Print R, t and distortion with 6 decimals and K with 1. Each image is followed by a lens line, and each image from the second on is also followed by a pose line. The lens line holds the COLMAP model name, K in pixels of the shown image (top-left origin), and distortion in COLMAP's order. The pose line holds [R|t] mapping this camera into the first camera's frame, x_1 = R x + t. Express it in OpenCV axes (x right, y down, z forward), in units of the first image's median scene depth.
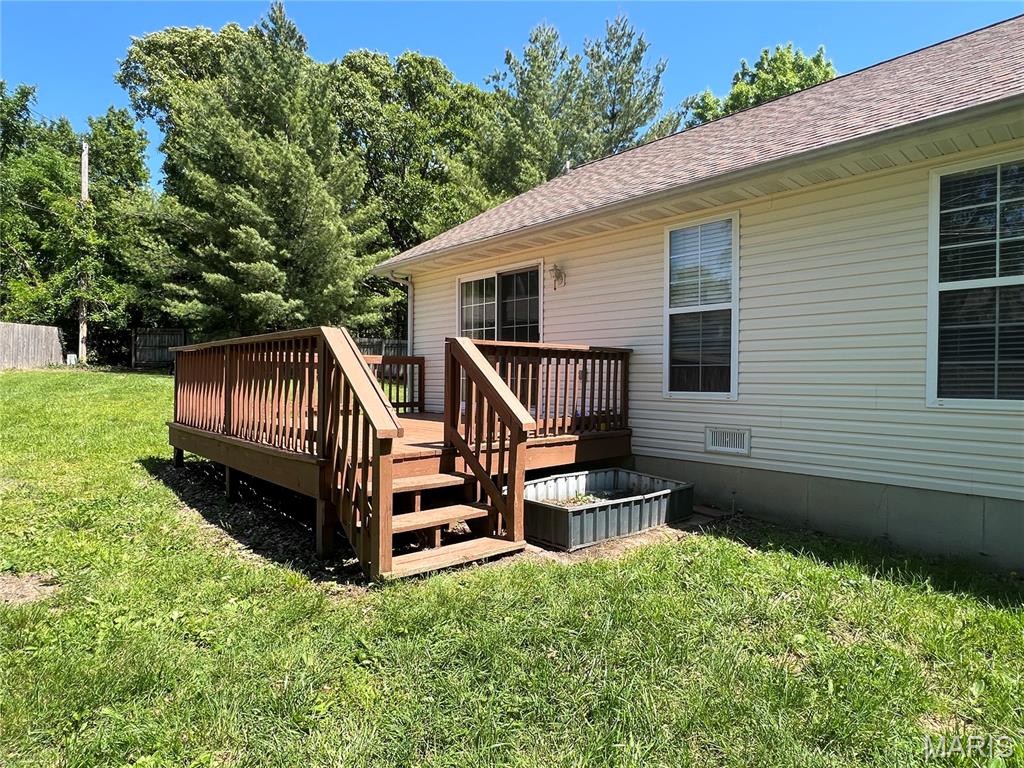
lens RADIAL K [[566.6, 0, 509.2], [0, 566.6, 384.9], [0, 0, 1]] dist [-0.000105, 0.001930]
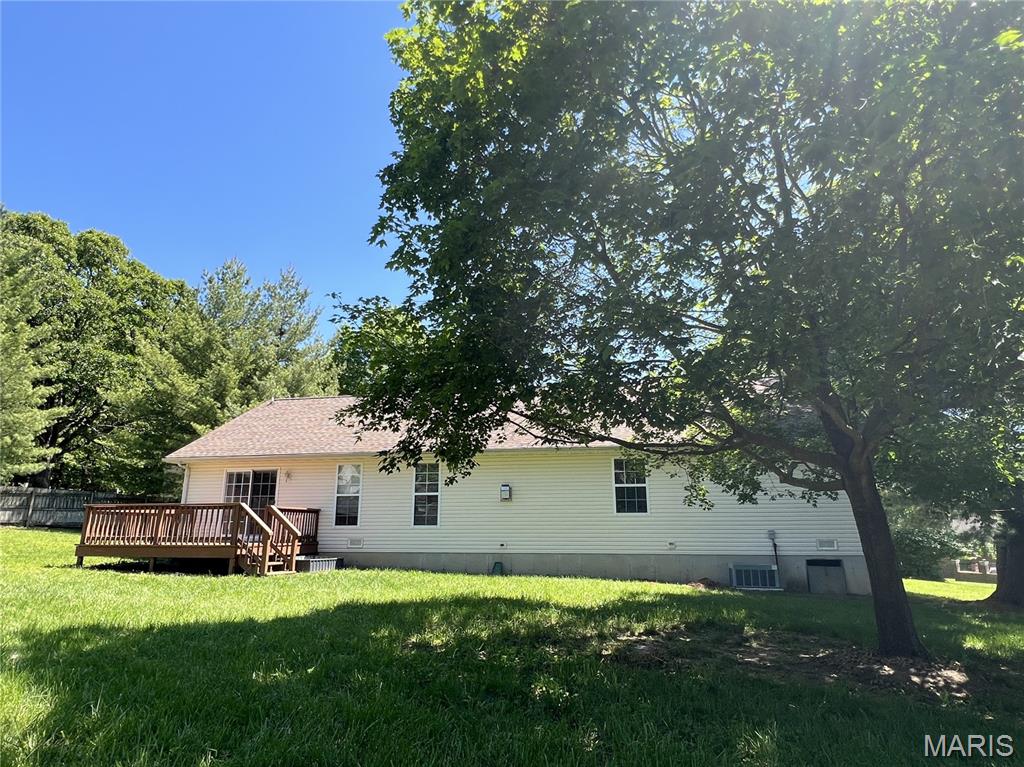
lens RADIAL K [[566.6, 0, 509.2], [0, 566.6, 384.4], [0, 0, 1]] dist [-0.000105, 0.001930]
pose [[0.797439, 0.150287, 0.584384, -0.668210], [0.008559, 0.965572, -0.259997, 0.063717], [-0.603339, 0.212334, 0.768698, -1.566991]]
